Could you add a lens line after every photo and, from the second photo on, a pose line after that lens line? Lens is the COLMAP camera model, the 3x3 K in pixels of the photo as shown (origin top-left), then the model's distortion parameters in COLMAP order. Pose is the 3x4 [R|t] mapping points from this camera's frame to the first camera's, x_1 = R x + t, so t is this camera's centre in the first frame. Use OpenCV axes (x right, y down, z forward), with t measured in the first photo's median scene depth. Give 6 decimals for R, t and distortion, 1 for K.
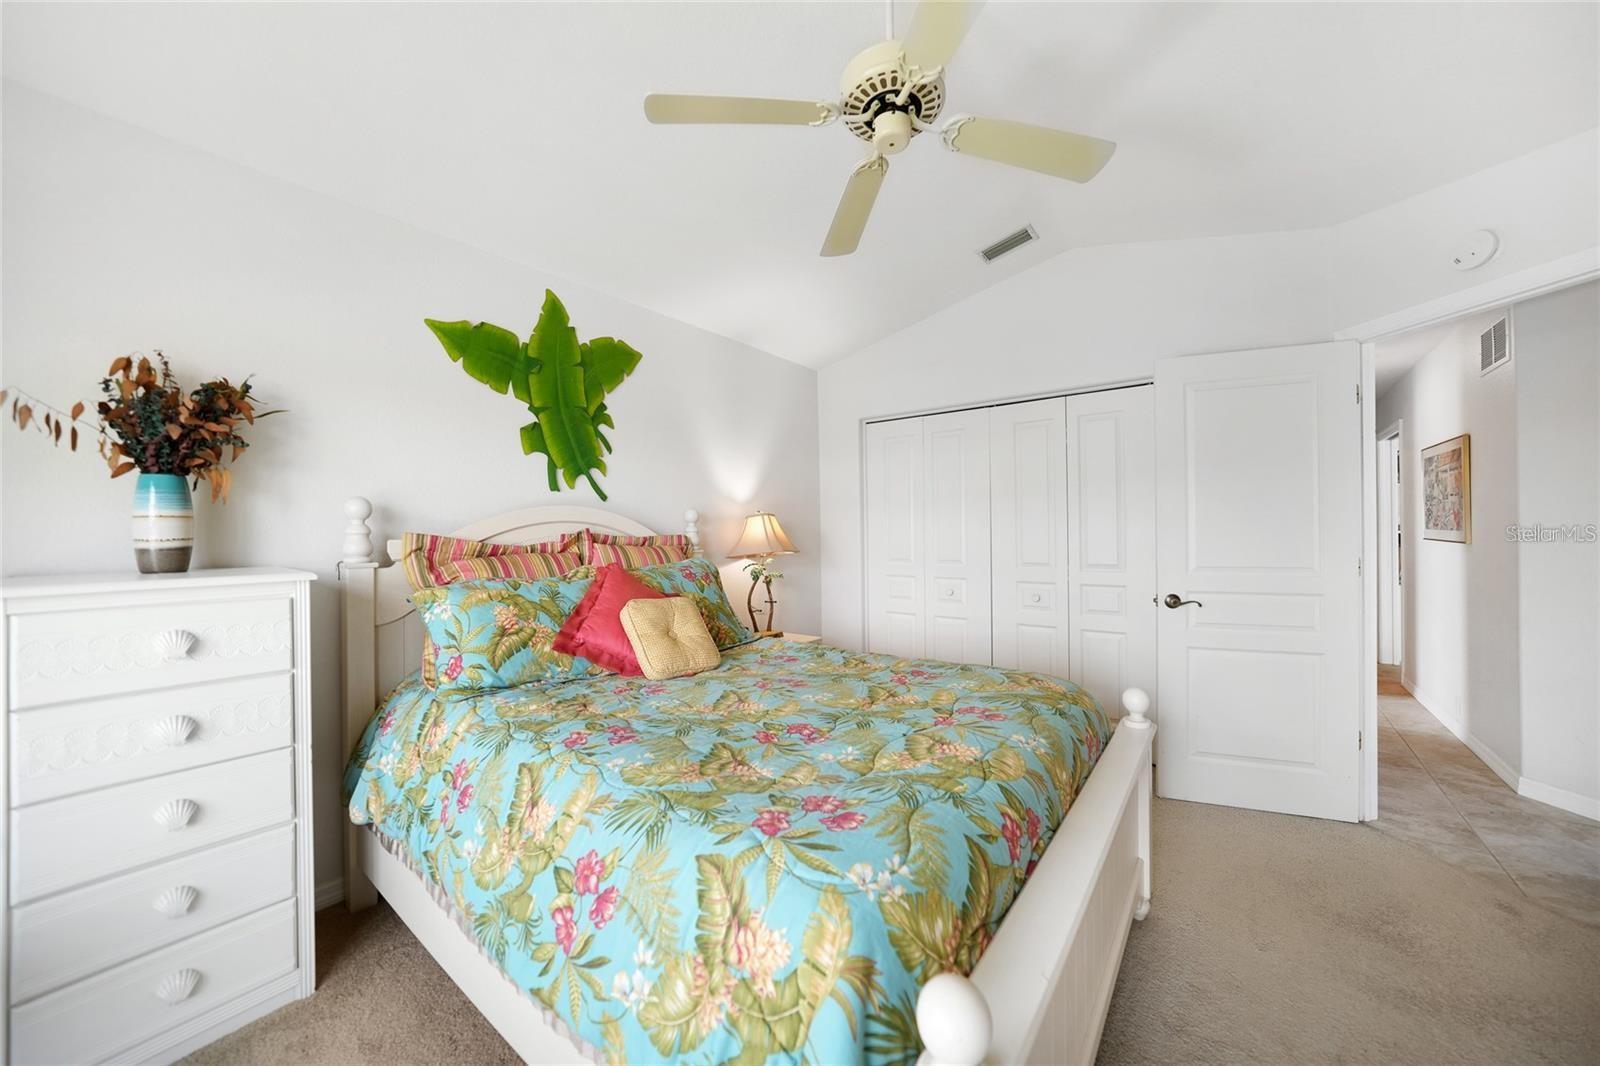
lens RADIAL K [[554.7, 0, 806.4], [0, 554.7, 533.0], [0, 0, 1]] dist [-0.000876, 0.000001]
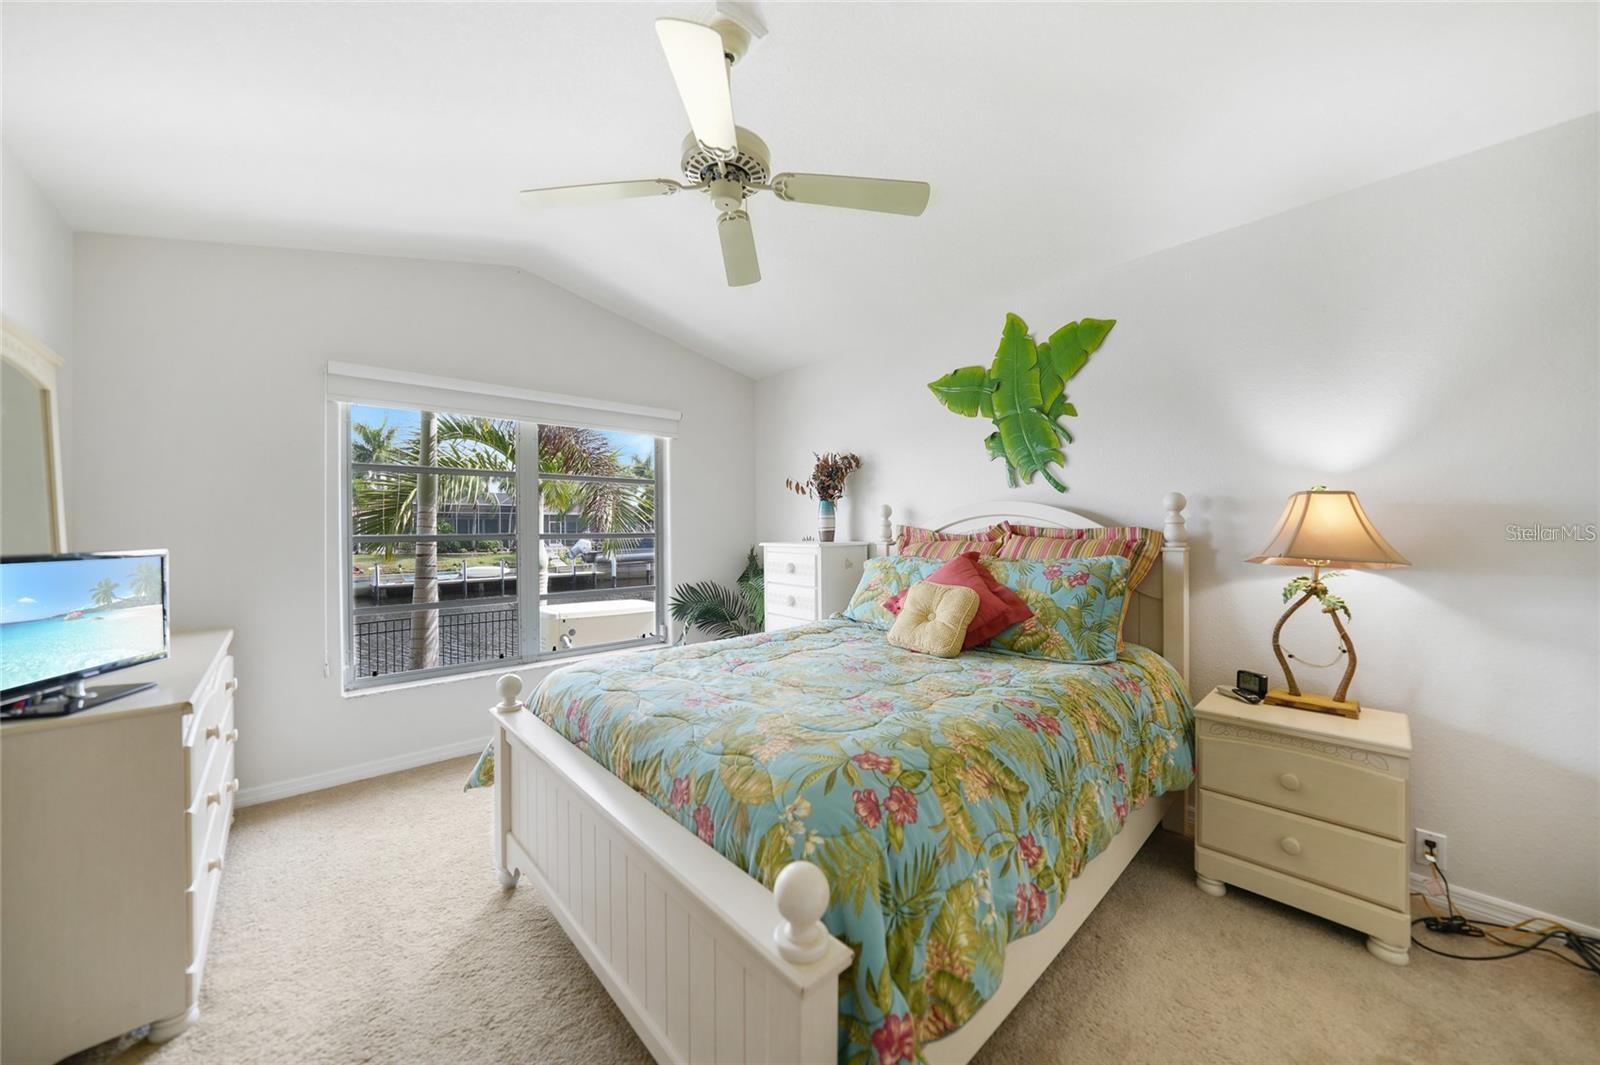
lens RADIAL K [[554.7, 0, 805.6], [0, 554.7, 531.7], [0, 0, 1]] dist [-0.000876, 0.000001]
pose [[-0.141122, 0.024022, -0.989701, 0.719104], [0.008848, 0.999696, 0.023003, -0.014620], [0.989953, -0.005511, -0.141292, 0.713417]]
